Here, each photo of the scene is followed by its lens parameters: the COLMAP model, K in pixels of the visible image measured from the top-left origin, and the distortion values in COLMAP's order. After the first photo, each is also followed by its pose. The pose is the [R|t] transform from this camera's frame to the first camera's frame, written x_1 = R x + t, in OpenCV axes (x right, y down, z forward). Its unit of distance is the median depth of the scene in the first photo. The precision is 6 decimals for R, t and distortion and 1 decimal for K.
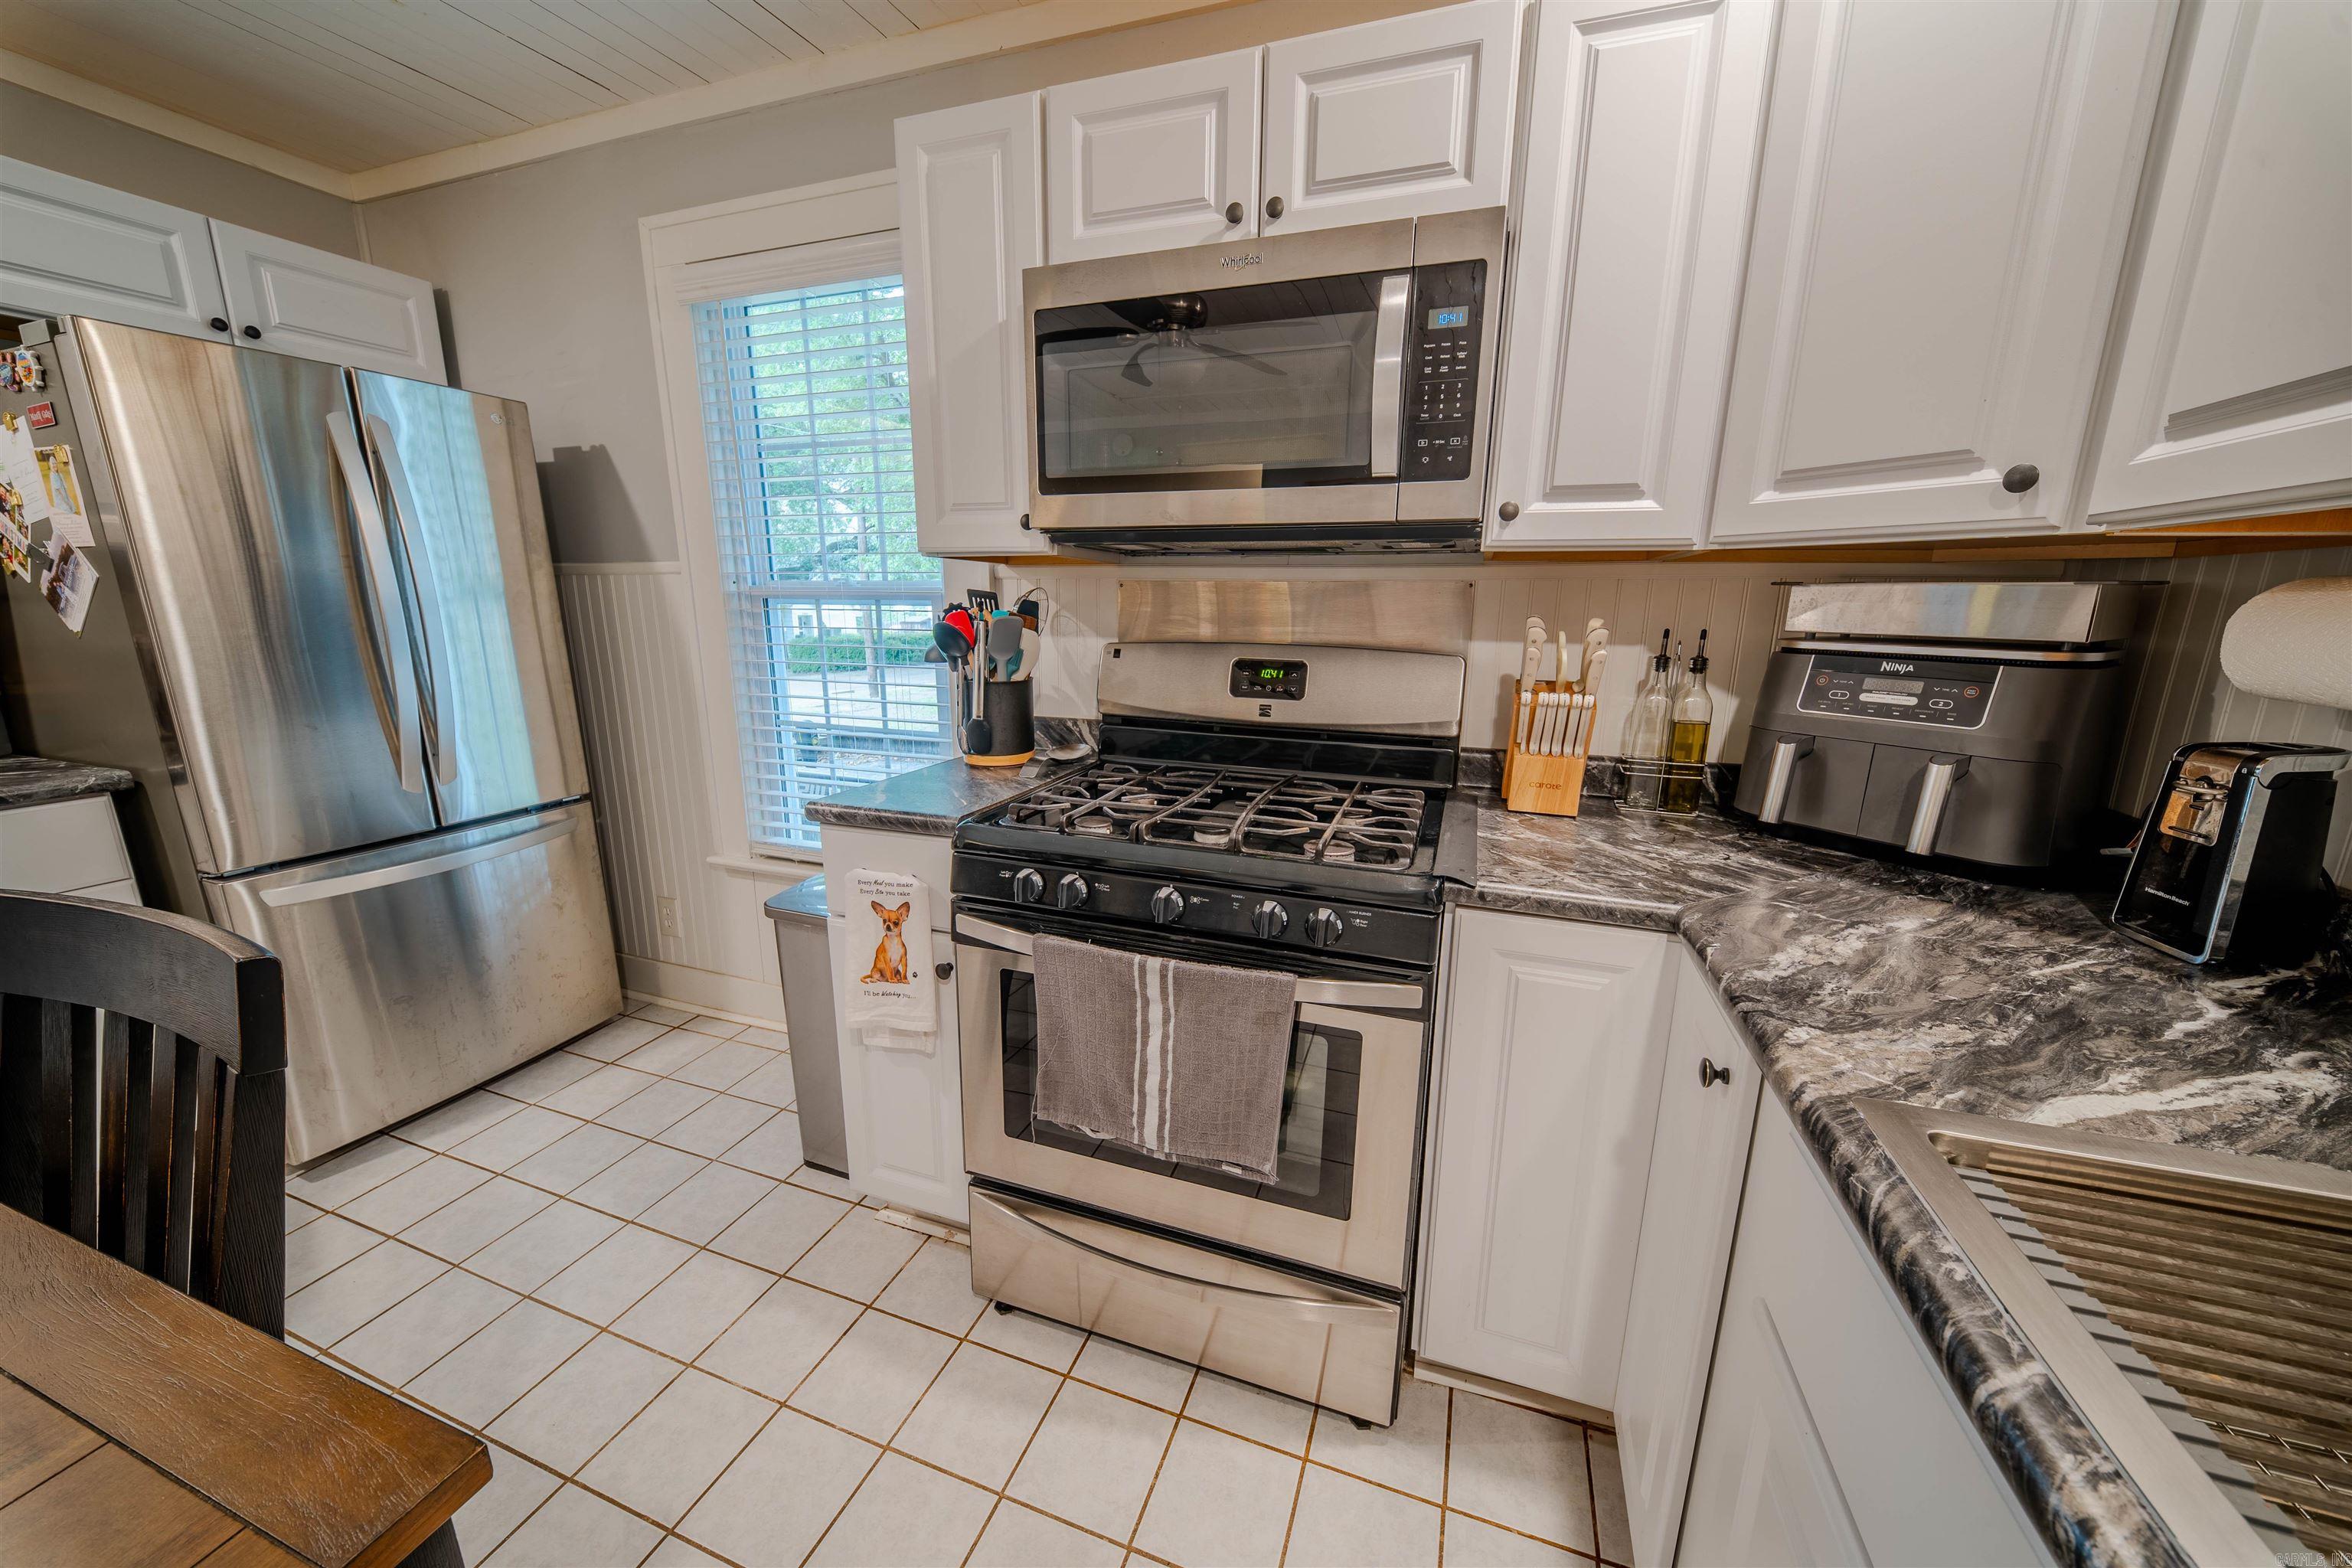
lens RADIAL K [[832.3, 0, 1186.7], [0, 832.3, 788.6], [0, 0, 1]] dist [0.012235, -0.008618]
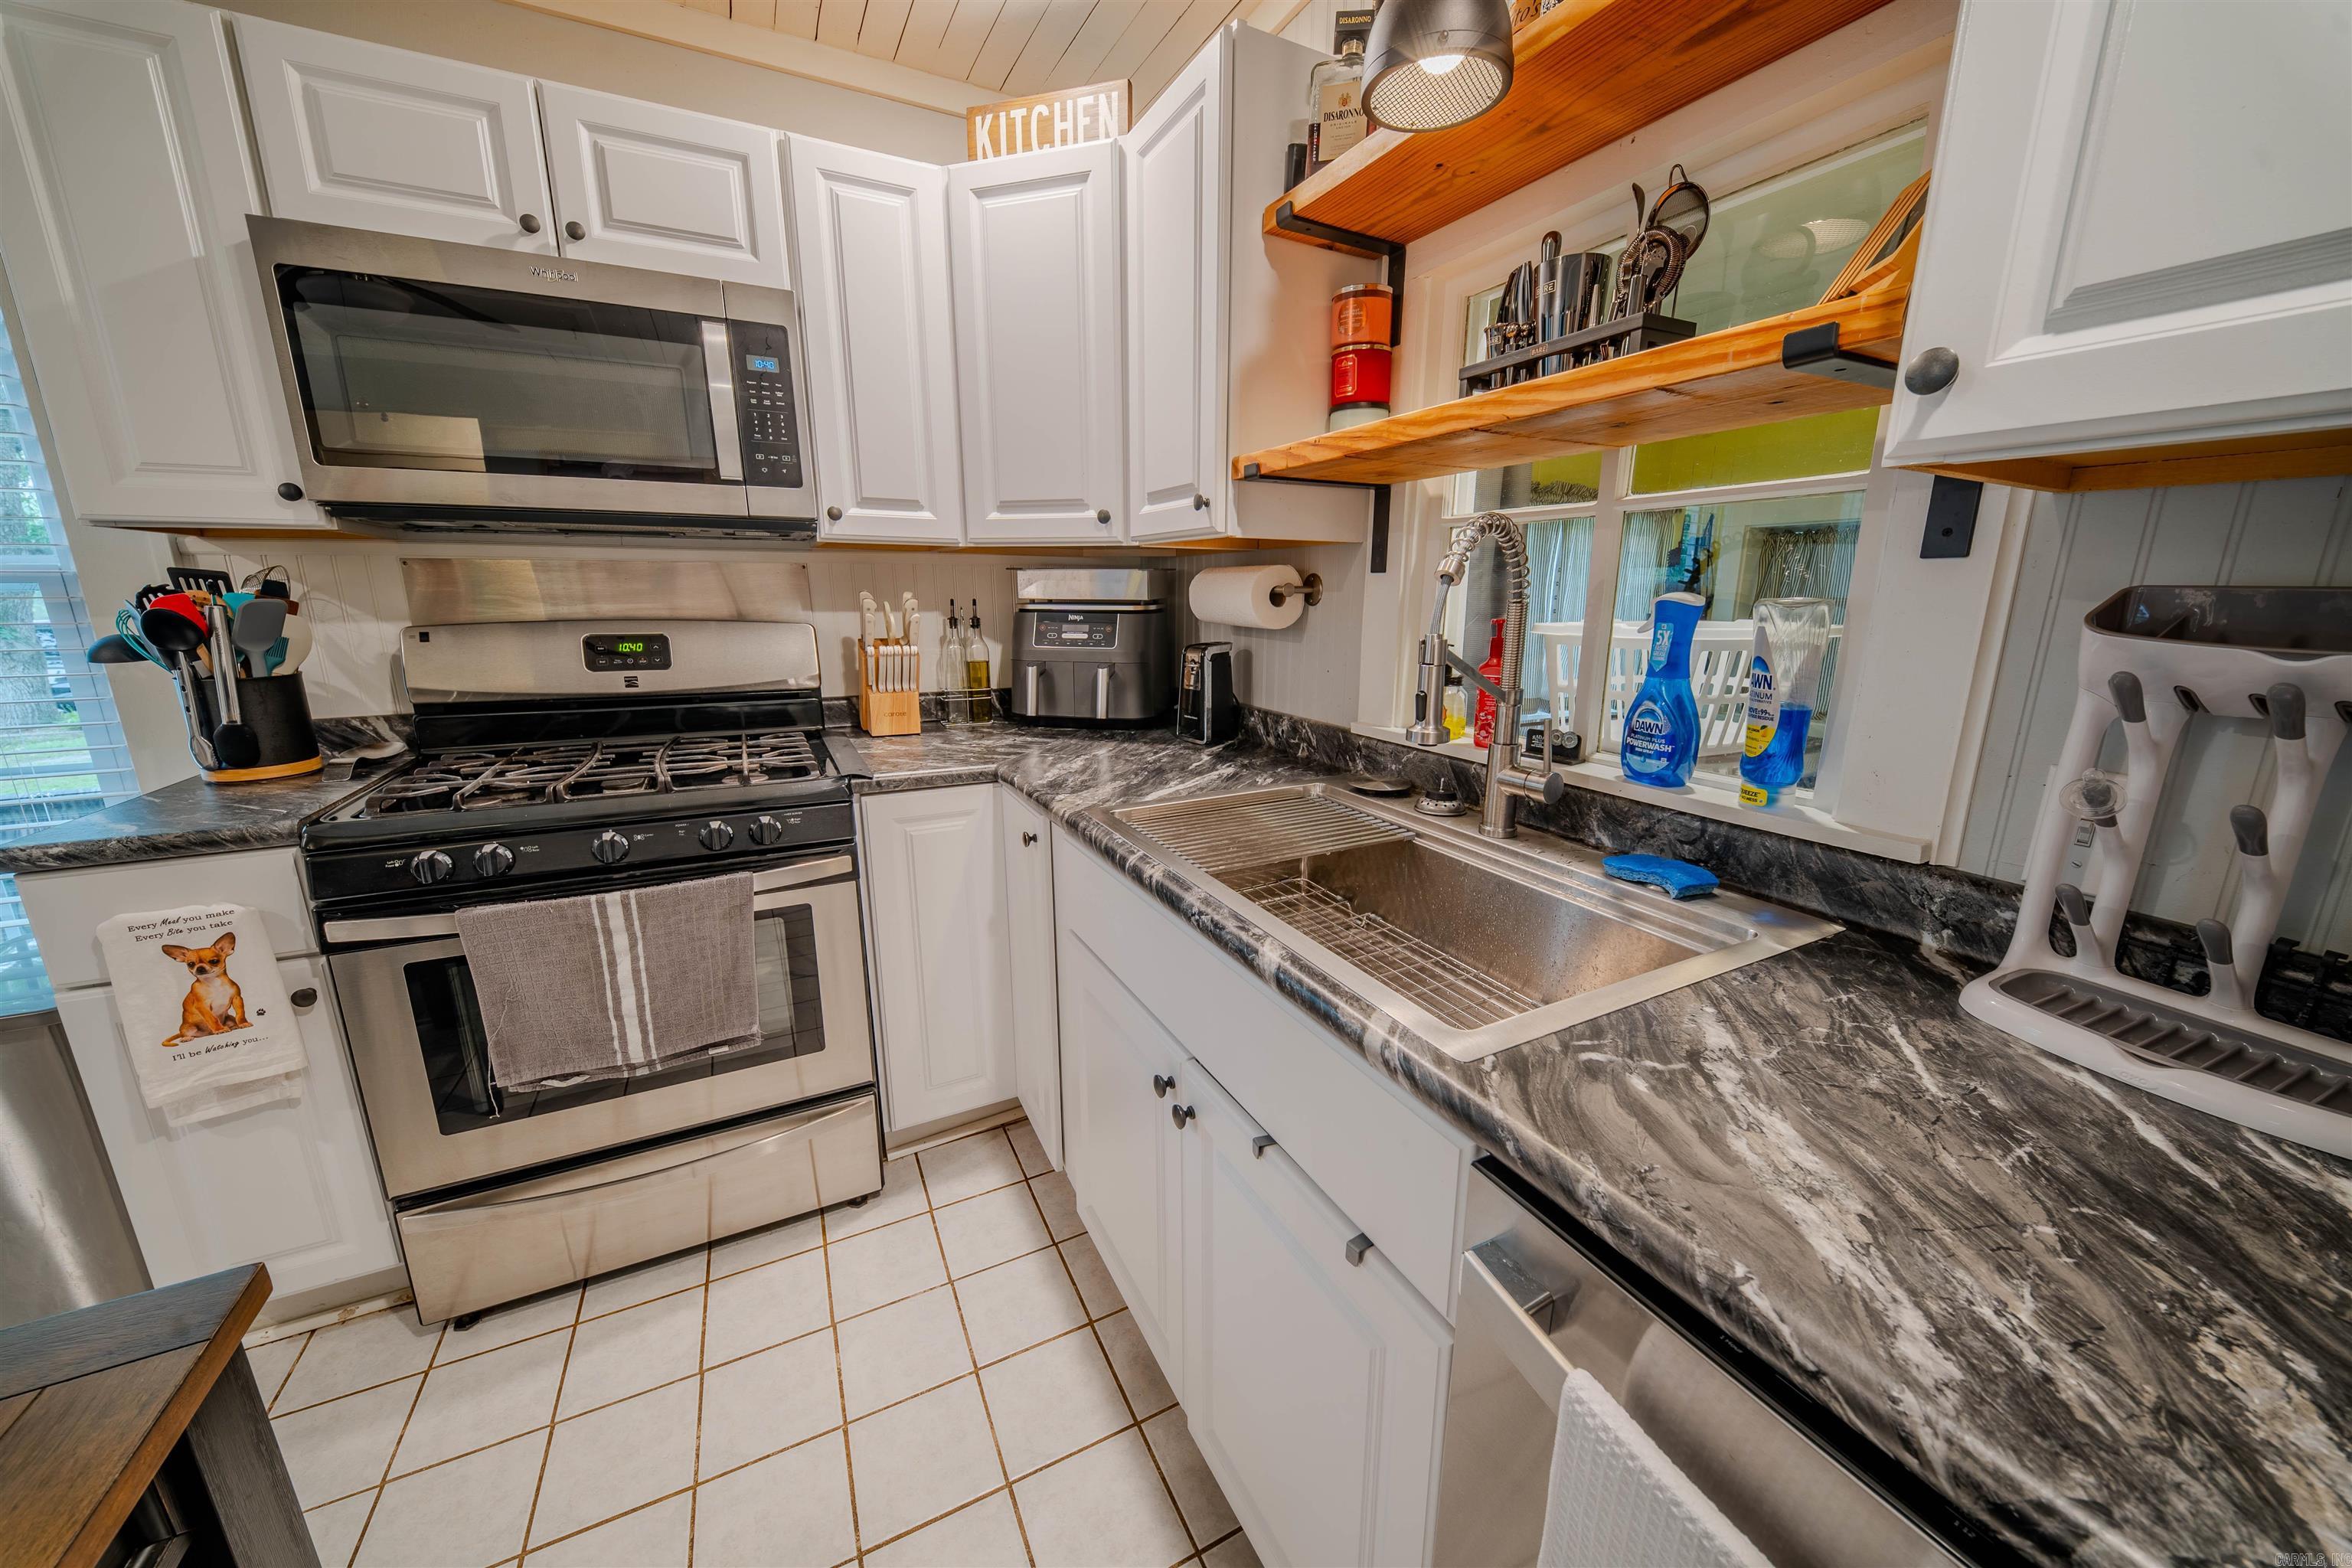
lens RADIAL K [[832.3, 0, 1186.7], [0, 832.3, 788.6], [0, 0, 1]] dist [0.012235, -0.008618]
pose [[0.692164, -0.177588, 0.699551, -0.249237], [0.162533, 0.982712, 0.088654, 0.082243], [-0.703201, 0.052337, 0.709062, -0.348074]]
